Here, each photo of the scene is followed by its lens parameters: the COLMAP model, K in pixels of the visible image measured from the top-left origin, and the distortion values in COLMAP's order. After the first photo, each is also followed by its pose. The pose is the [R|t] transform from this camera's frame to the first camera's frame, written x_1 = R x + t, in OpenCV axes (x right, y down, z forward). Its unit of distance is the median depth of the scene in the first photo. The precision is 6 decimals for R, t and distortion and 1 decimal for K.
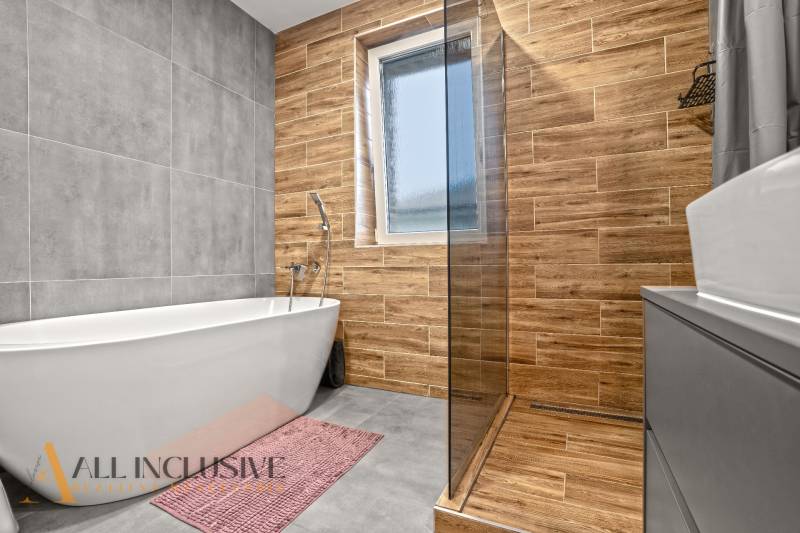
lens RADIAL K [[369.0, 0, 400.0], [0, 369.0, 268.5], [0, 0, 1]] dist [-0.034373, 0.005650]
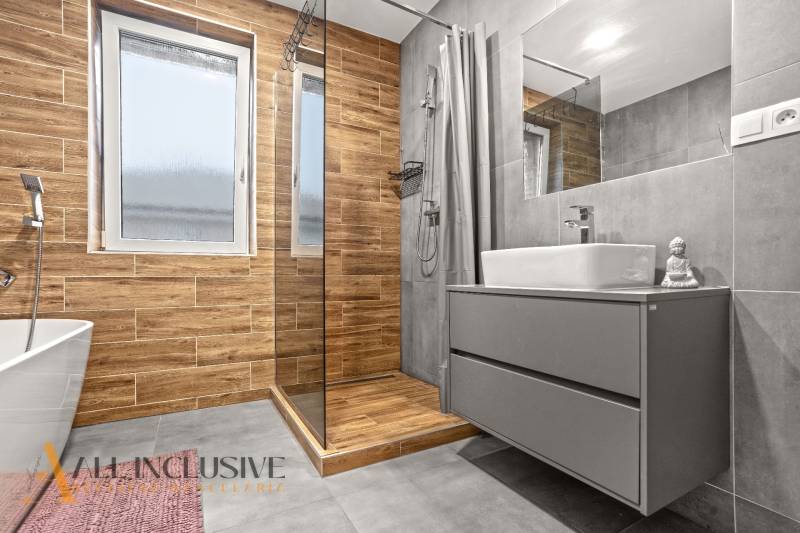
lens RADIAL K [[385.5, 0, 398.3], [0, 385.5, 272.3], [0, 0, 1]] dist [-0.033686, 0.010230]
pose [[0.585389, 0.005867, 0.810731, -0.473307], [-0.005405, 0.999980, -0.003334, -0.018578], [-0.810734, -0.002430, 0.585409, -0.036863]]
